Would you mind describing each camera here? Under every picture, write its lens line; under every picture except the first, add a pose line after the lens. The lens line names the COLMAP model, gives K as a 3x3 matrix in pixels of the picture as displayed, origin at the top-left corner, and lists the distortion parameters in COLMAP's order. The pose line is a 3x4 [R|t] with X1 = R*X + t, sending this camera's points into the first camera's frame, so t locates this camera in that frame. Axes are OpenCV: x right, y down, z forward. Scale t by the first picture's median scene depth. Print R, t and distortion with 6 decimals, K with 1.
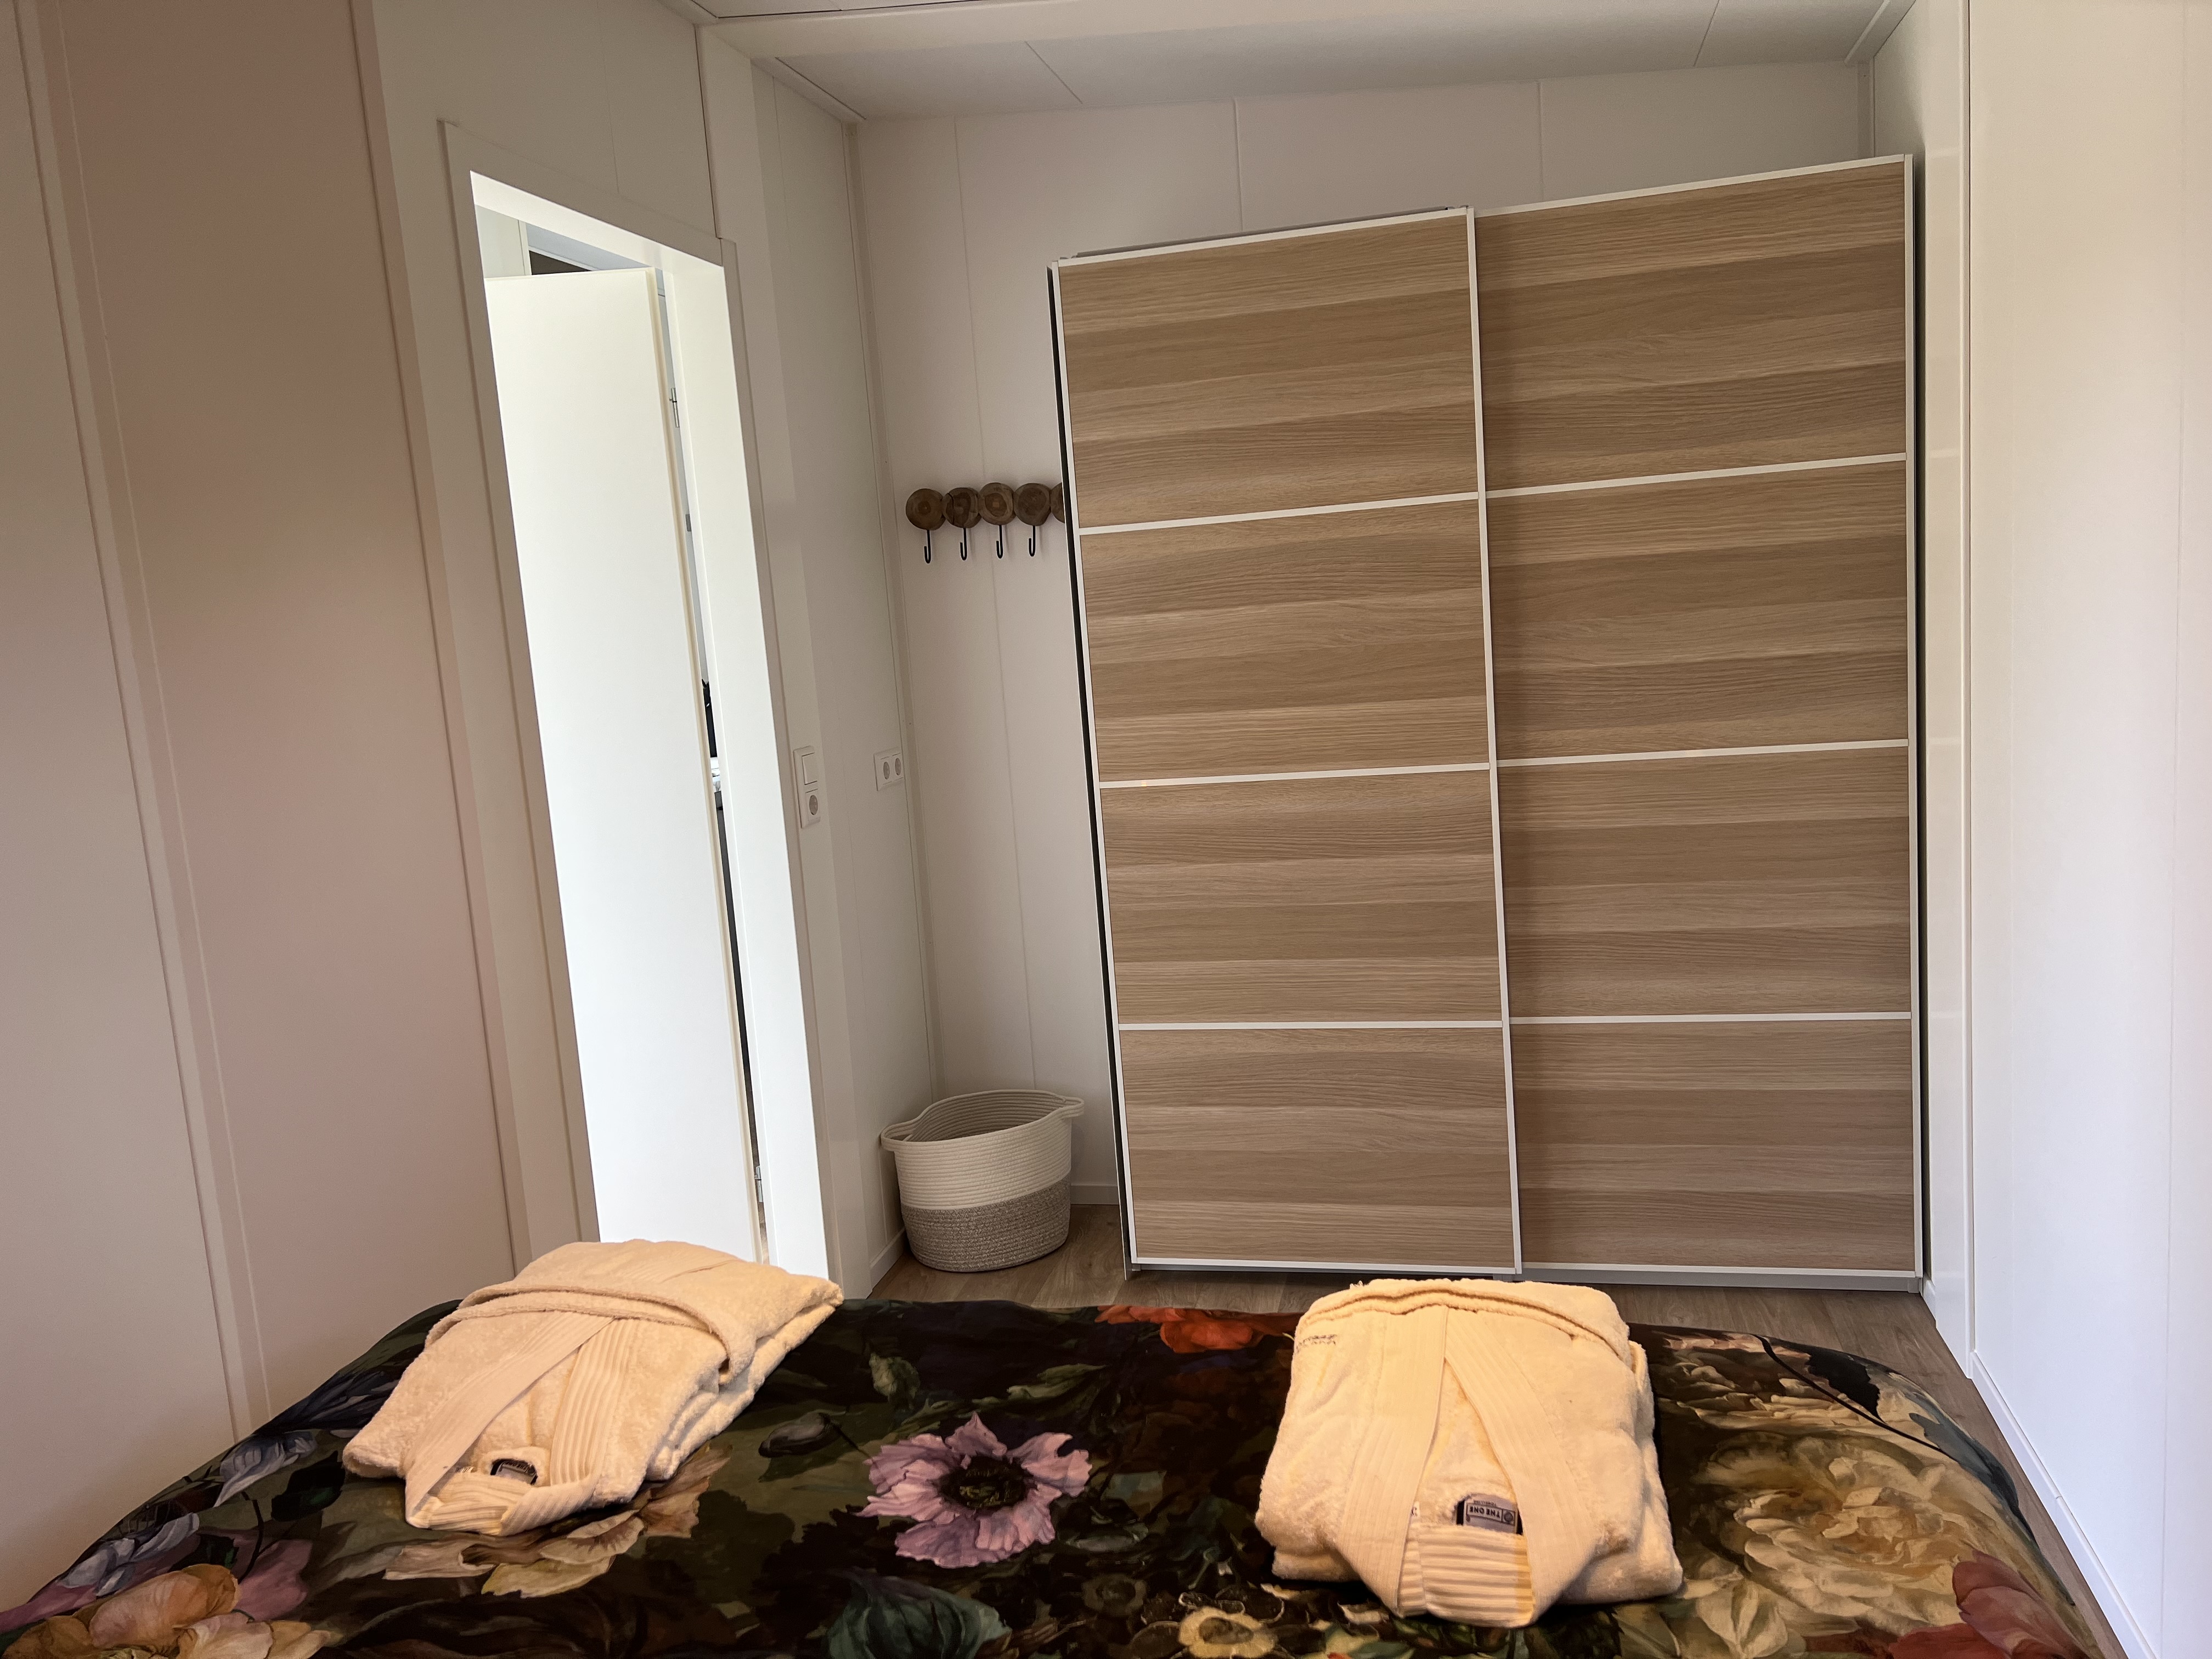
lens RADIAL K [[1677.7, 0, 1104.9], [0, 1677.7, 831.6], [0, 0, 1]] dist [0.079453, -0.084932]
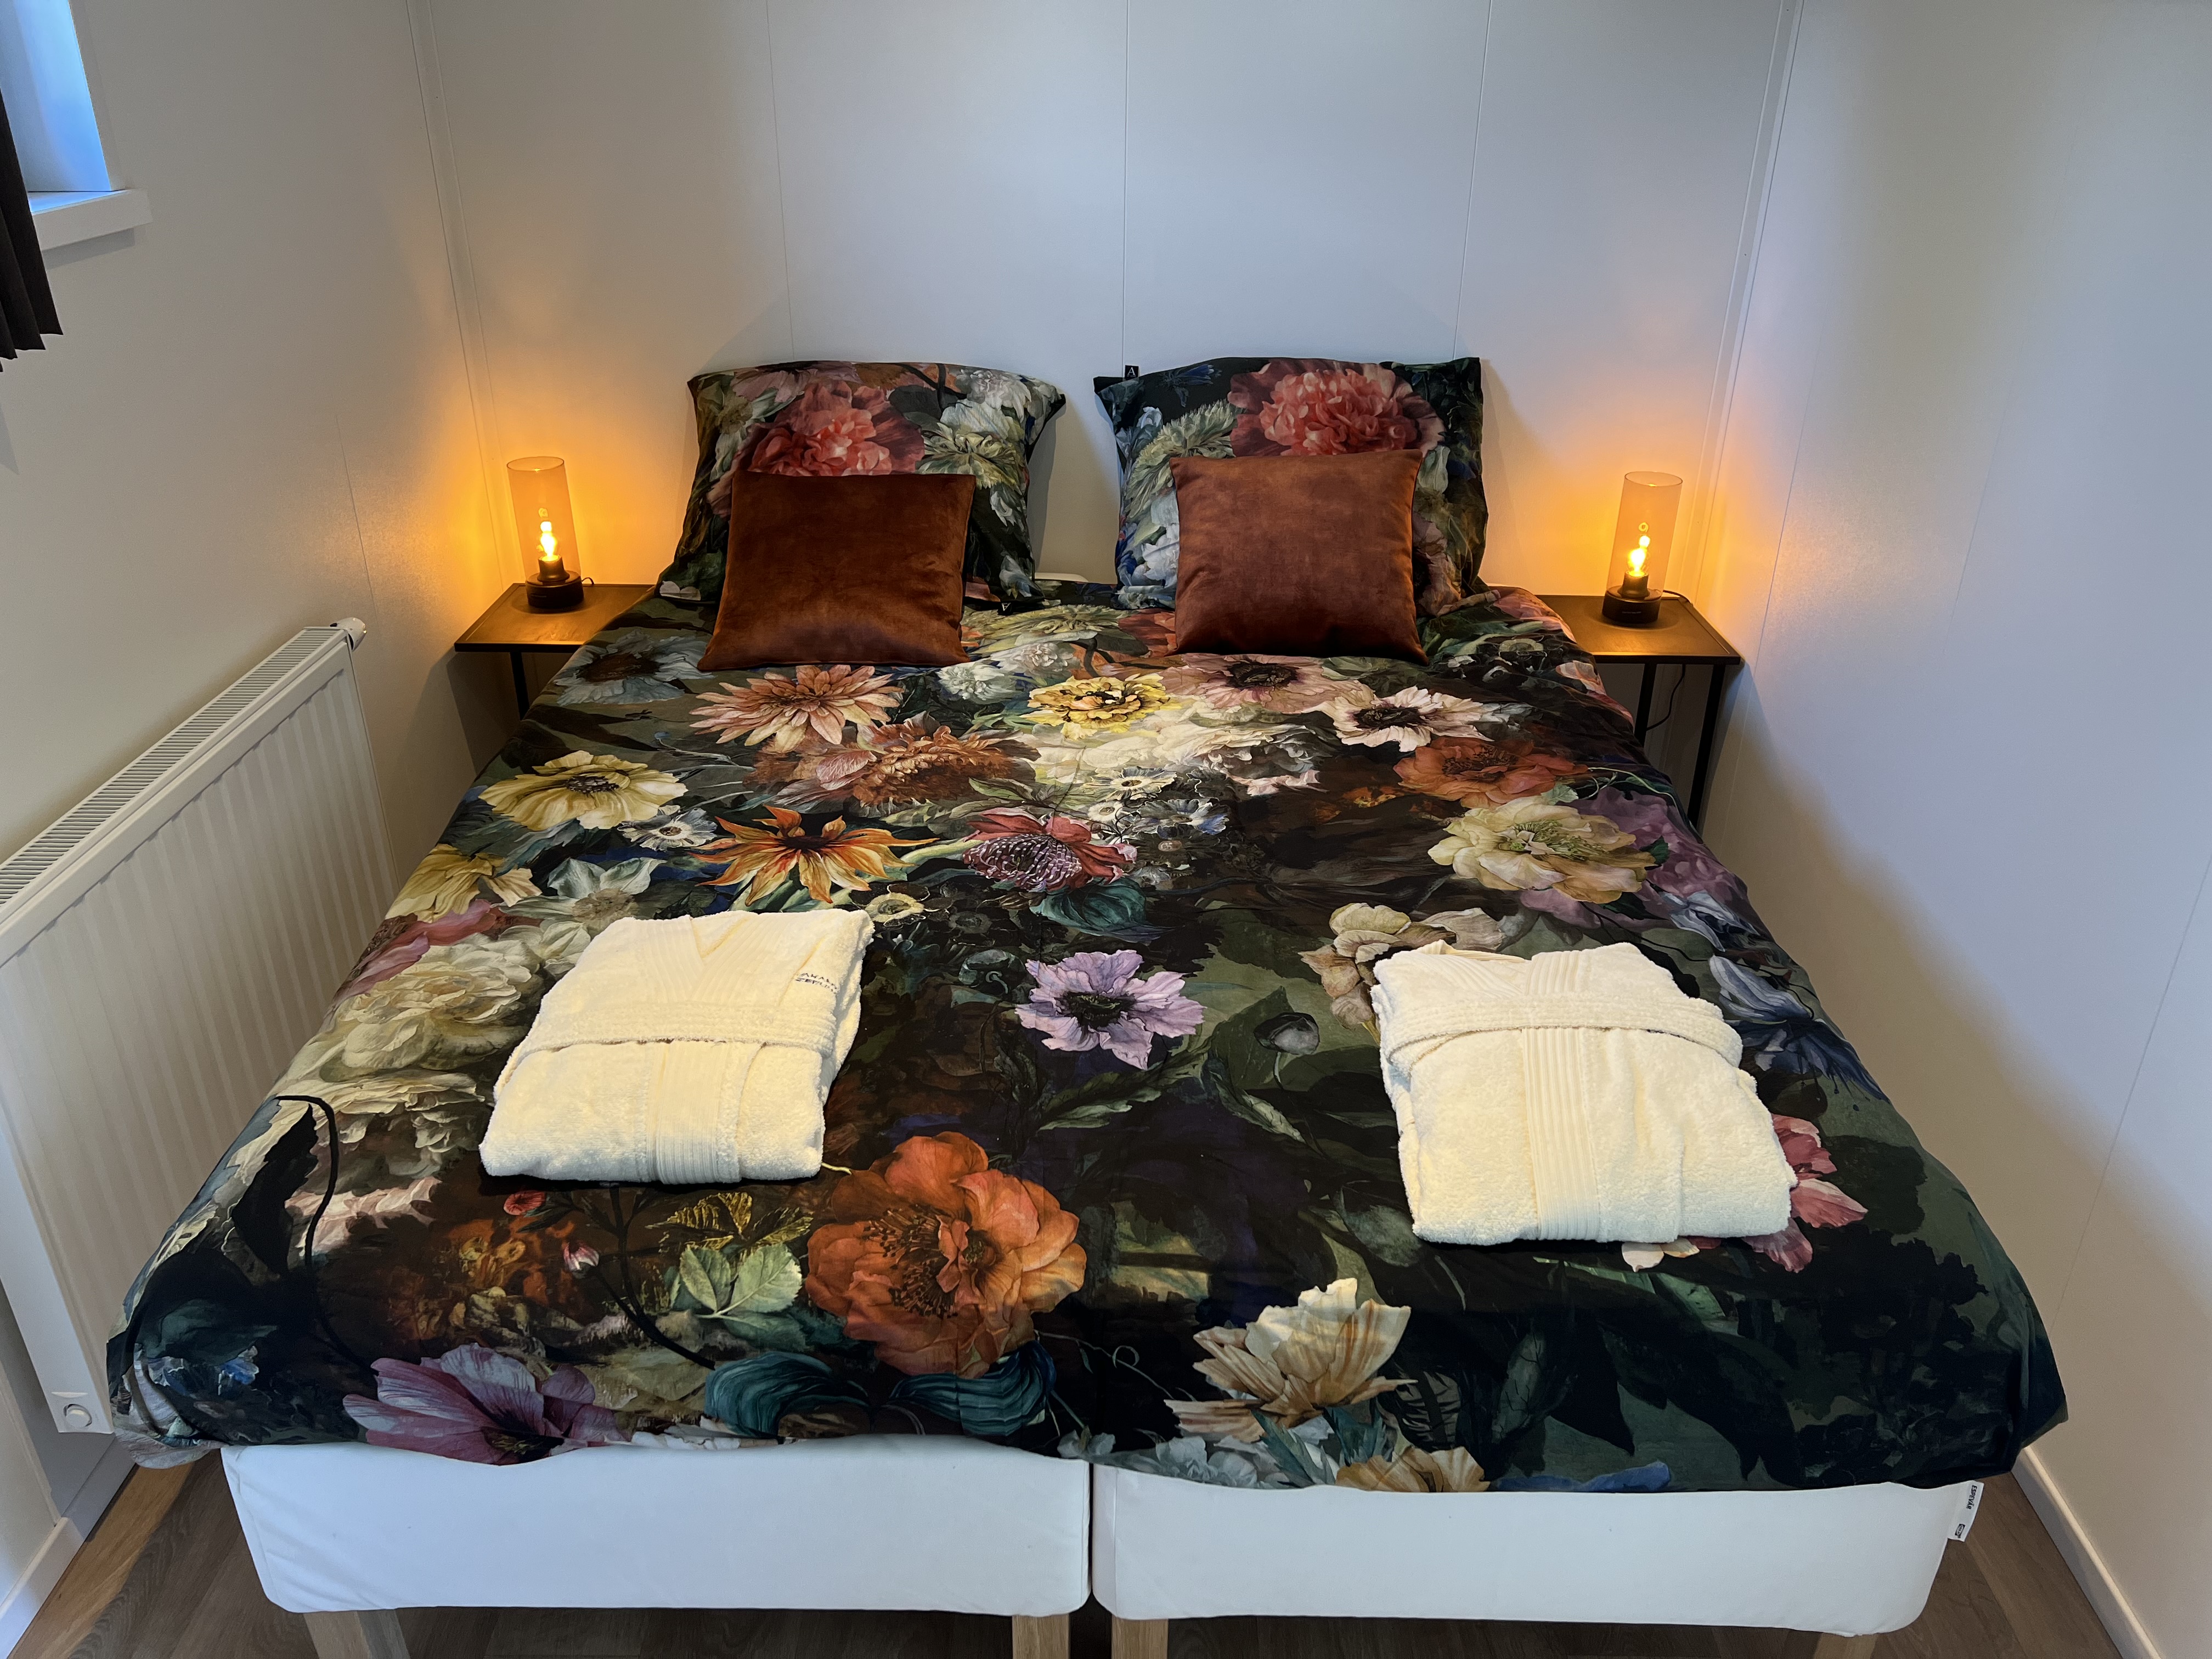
lens RADIAL K [[1677.7, 0, 1107.8], [0, 1677.7, 831.0], [0, 0, 1]] dist [0.079453, -0.084932]
pose [[-0.973119, 0.153700, -0.171513, 0.118247], [0.028869, 0.820256, 0.571267, -0.434292], [0.228488, 0.550959, -0.802644, 1.990210]]
